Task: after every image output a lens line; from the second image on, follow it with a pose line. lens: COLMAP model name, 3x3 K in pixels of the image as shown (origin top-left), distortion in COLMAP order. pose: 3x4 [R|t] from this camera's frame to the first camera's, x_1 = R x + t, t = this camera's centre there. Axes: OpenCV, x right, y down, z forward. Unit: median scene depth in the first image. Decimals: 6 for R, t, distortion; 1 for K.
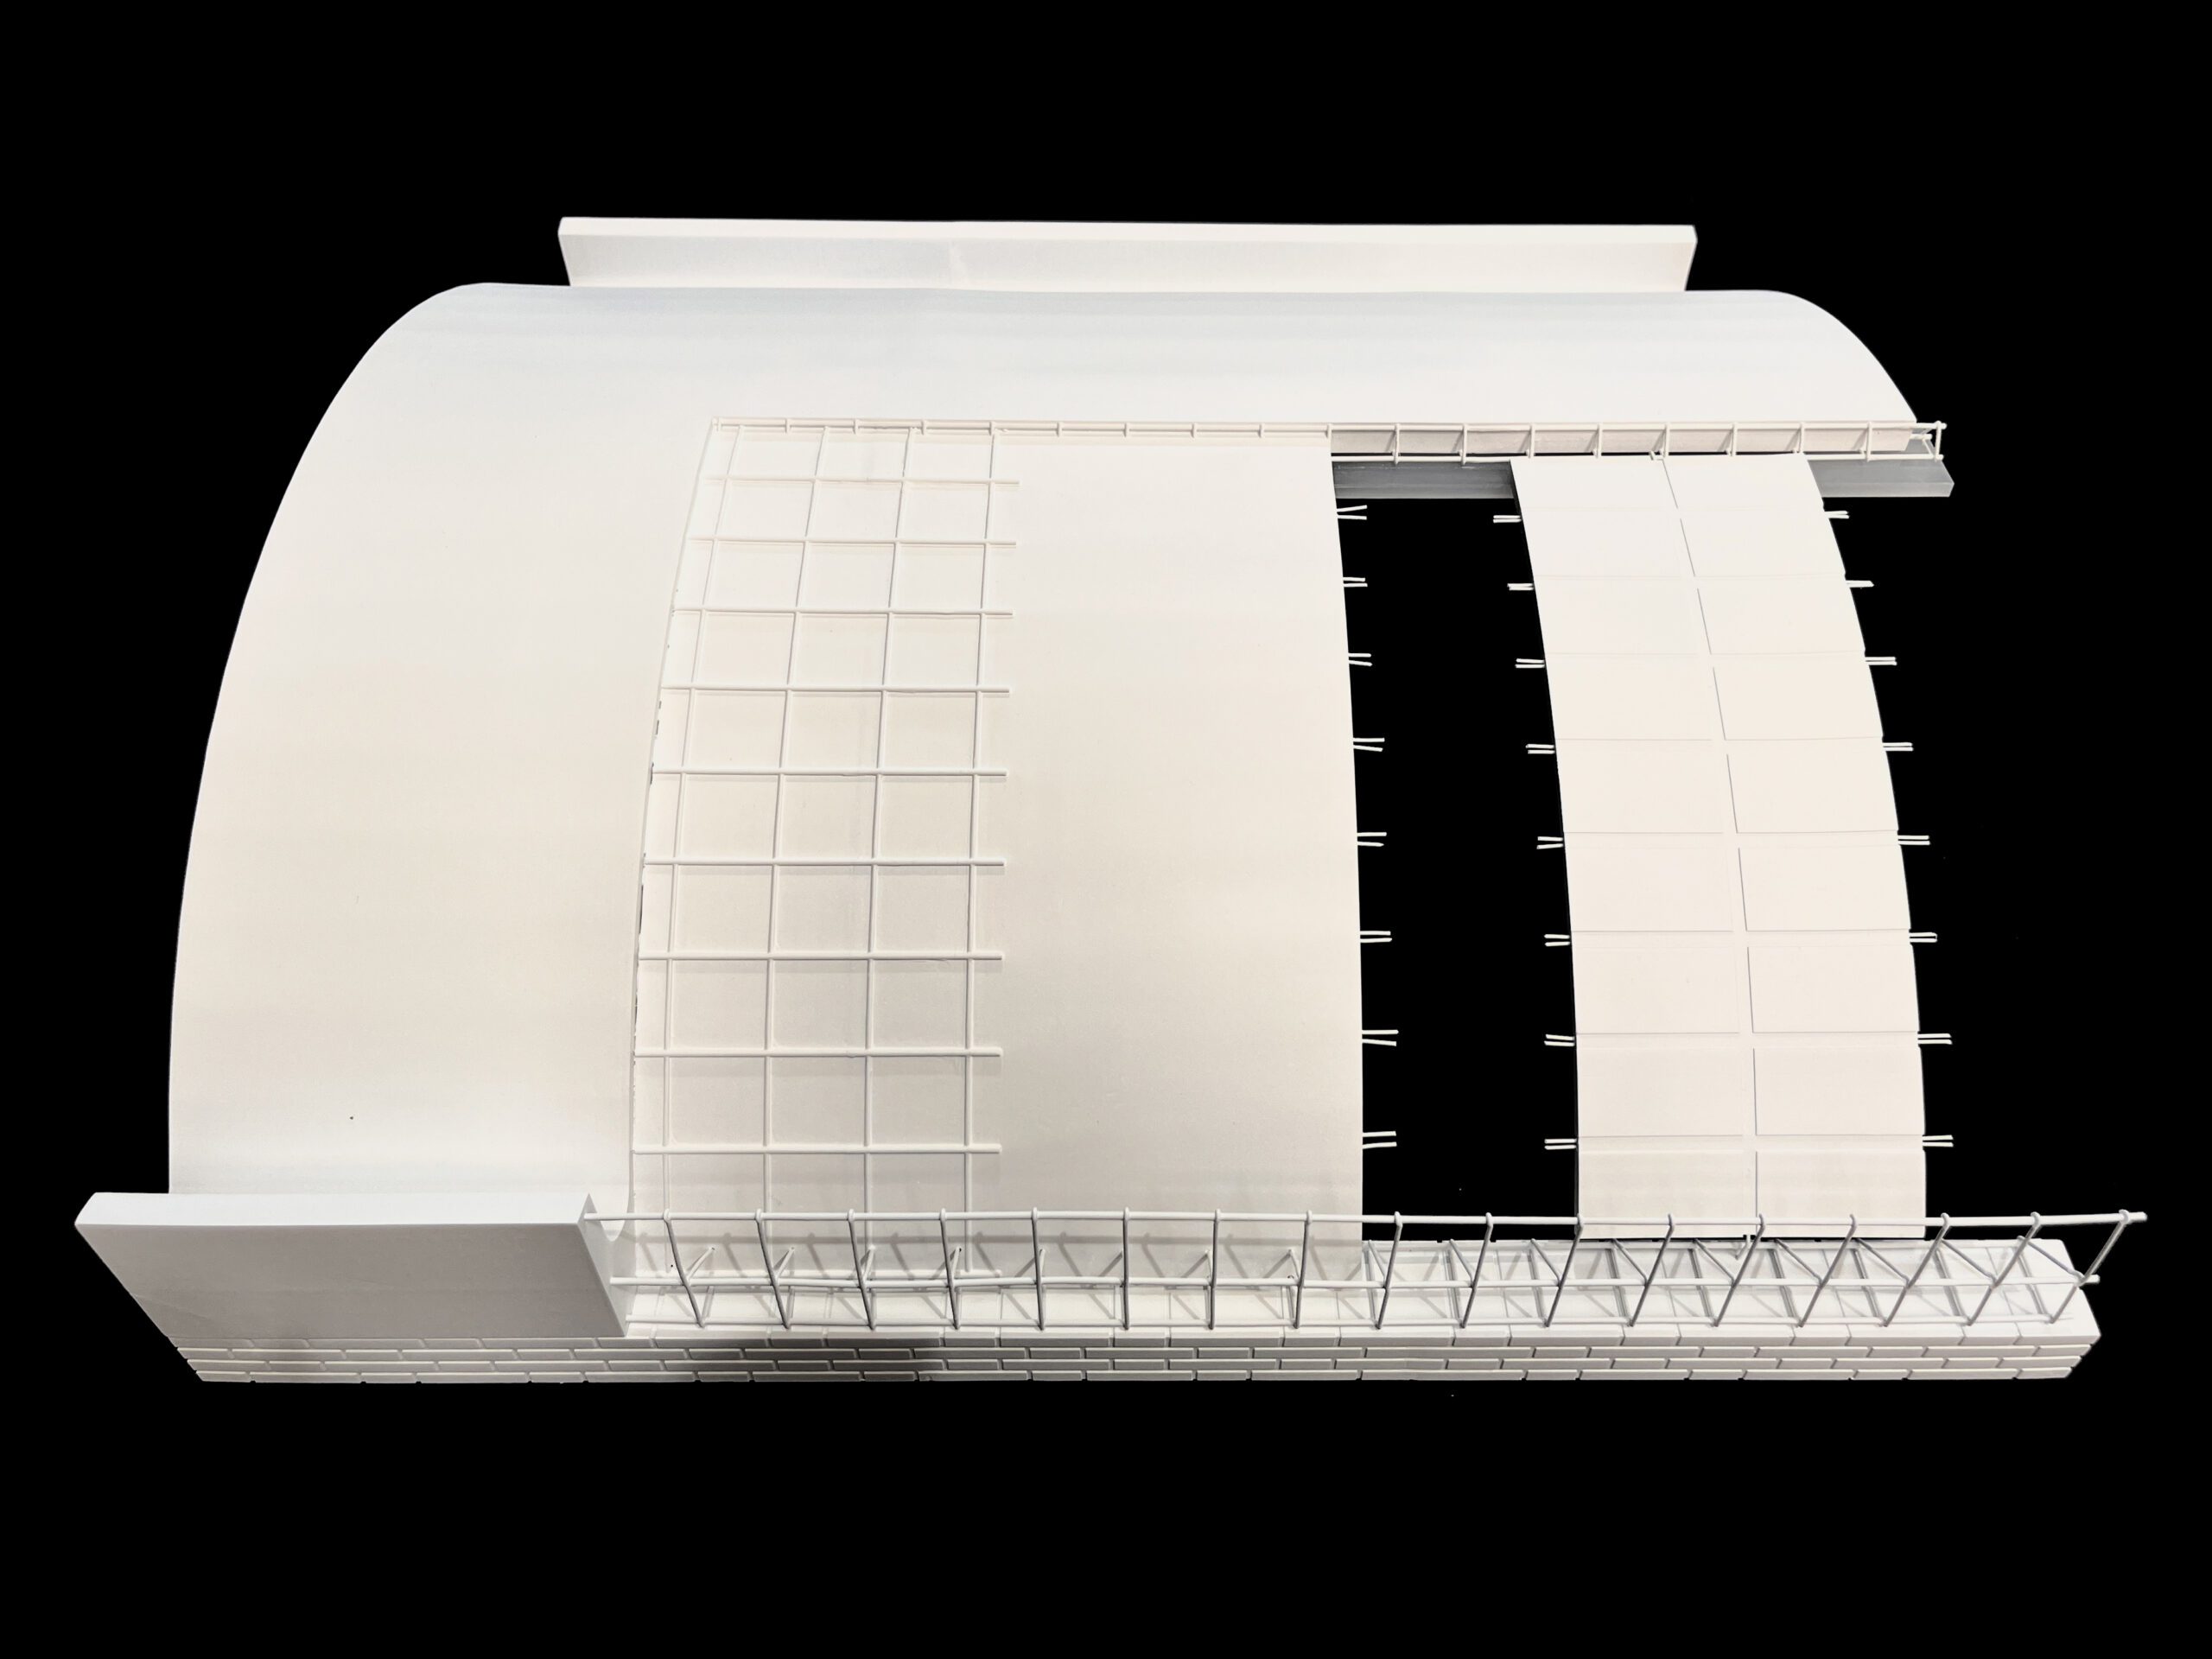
lens RADIAL K [[1711.4, 0, 1106.0], [0, 1711.4, 829.5], [0, 0, 1]] dist [0.050034, -0.071651]
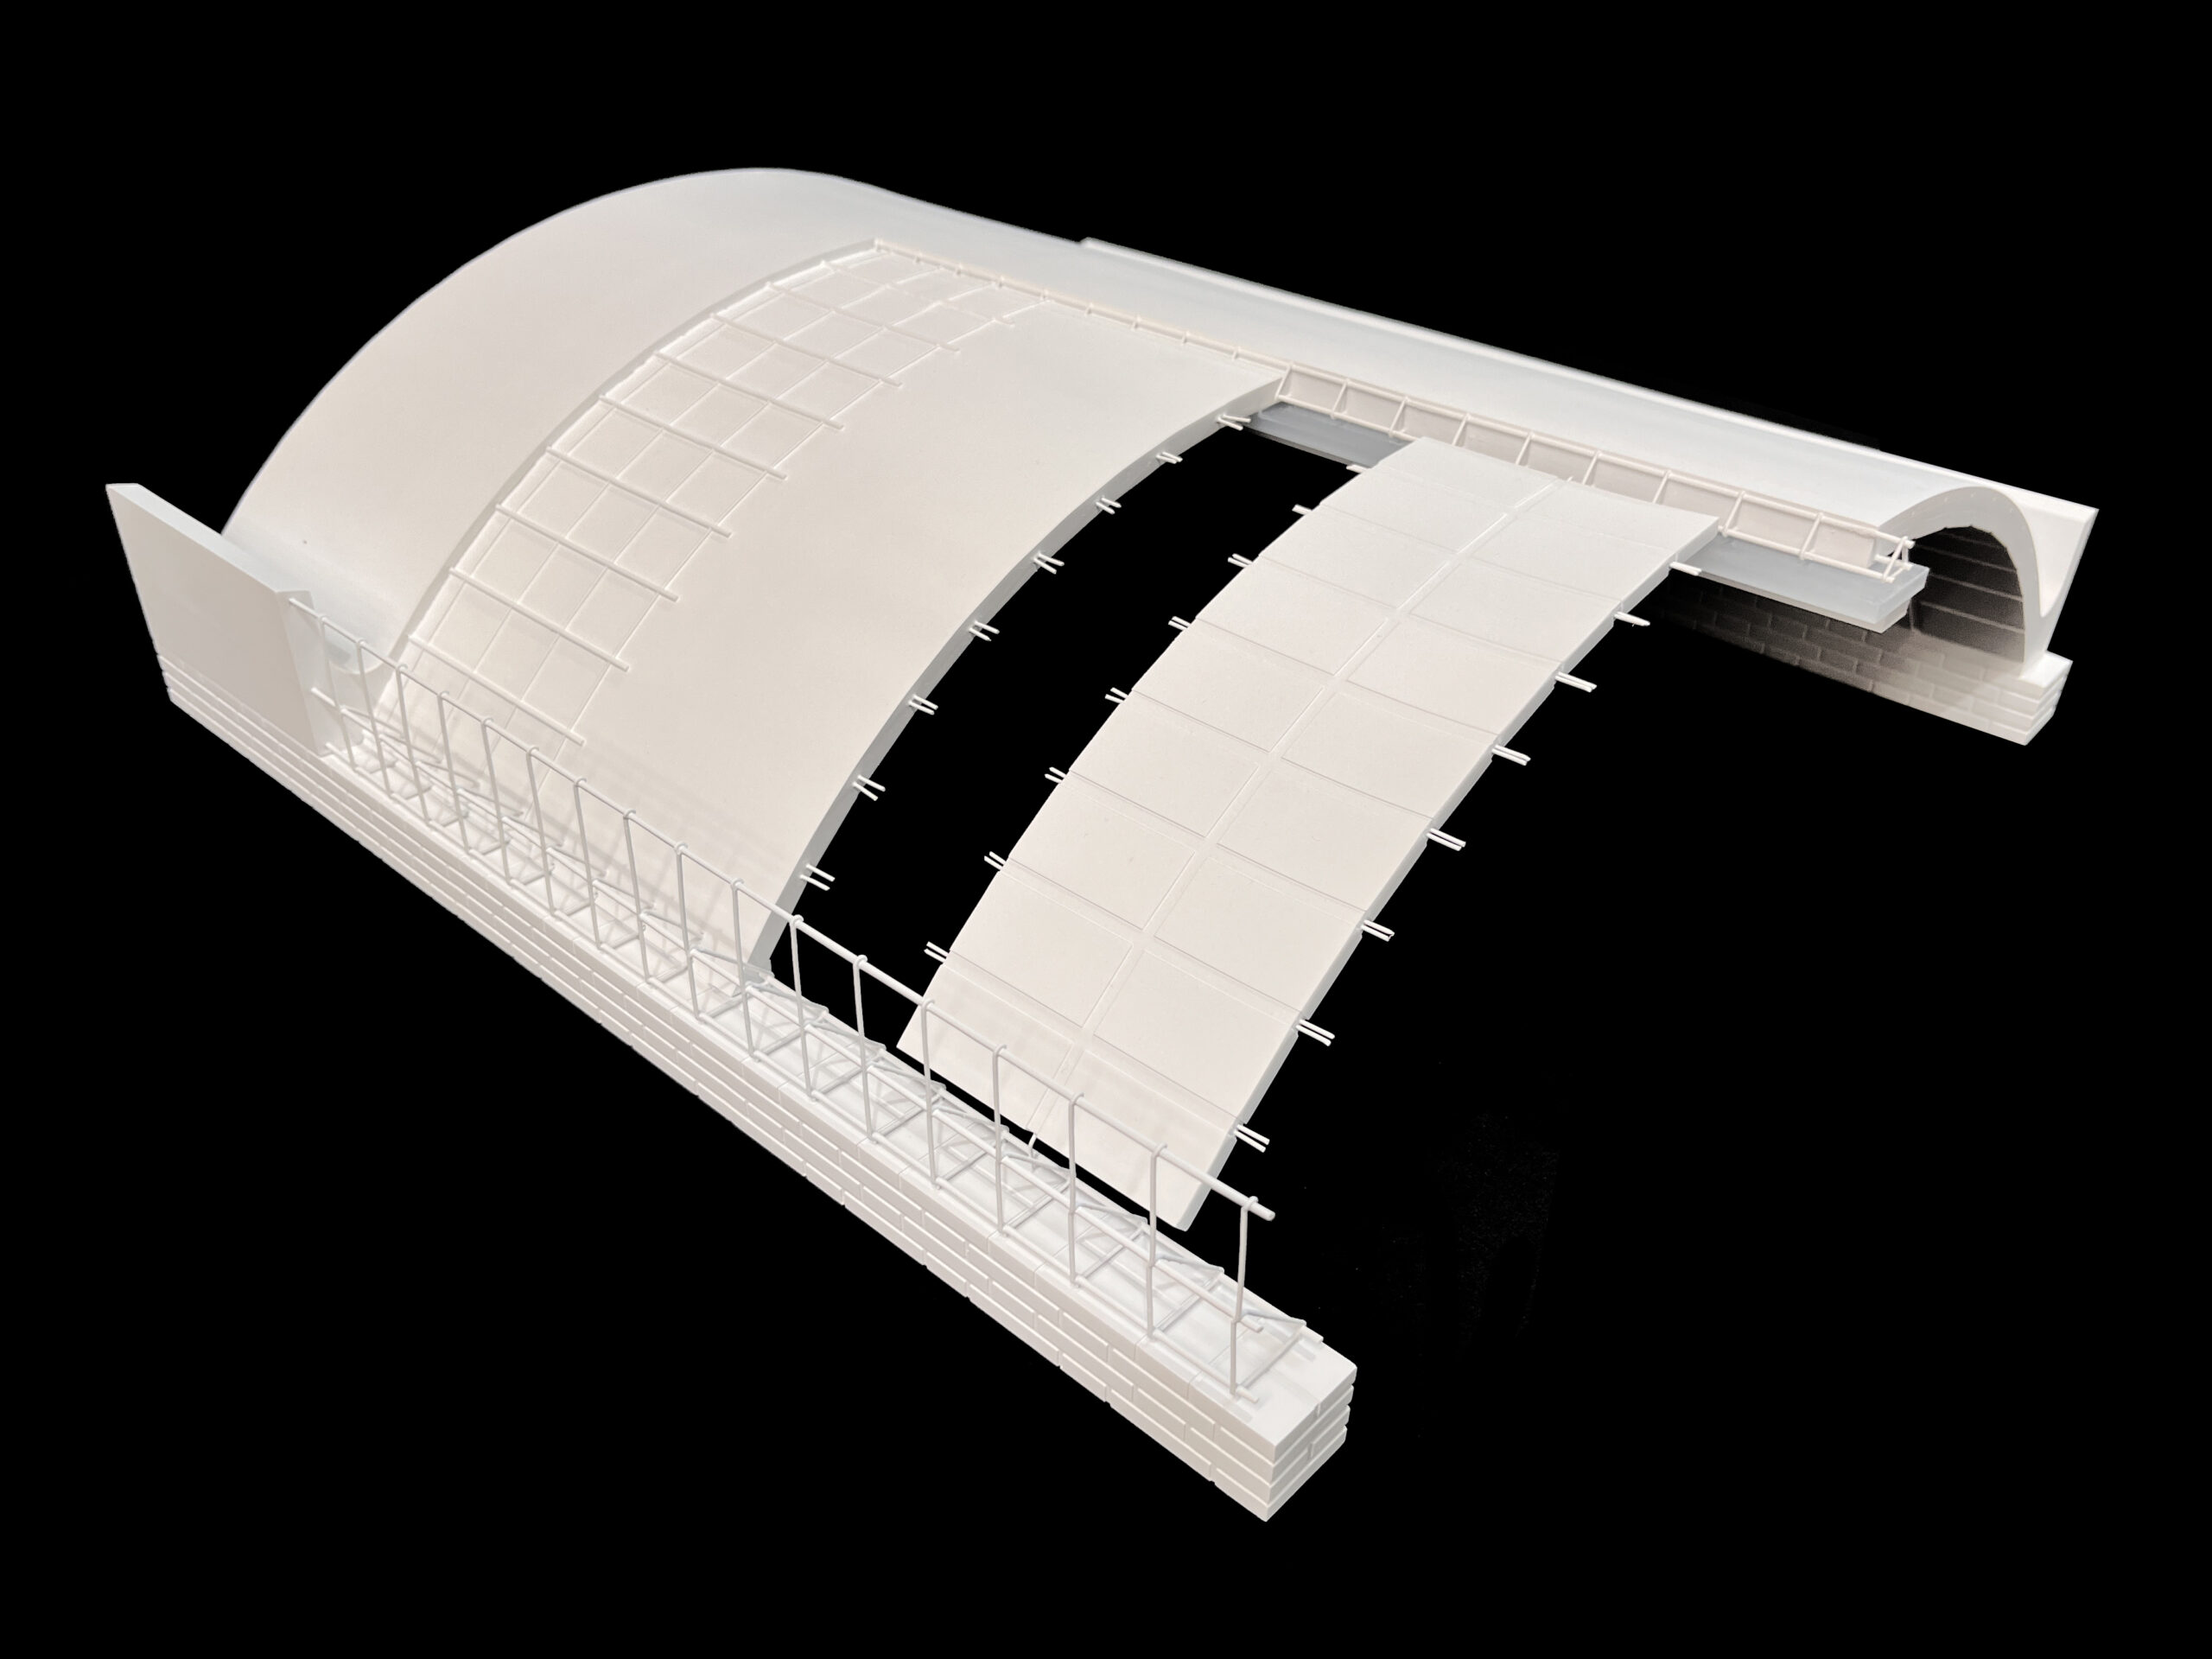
lens RADIAL K [[1711.4, 0, 1106.0], [0, 1711.4, 829.5], [0, 0, 1]] dist [0.050034, -0.071651]
pose [[0.731264, 0.363682, -0.577052, 0.832172], [-0.503222, 0.858754, -0.096480, 0.170089], [0.460458, 0.360938, 0.810989, 0.280418]]
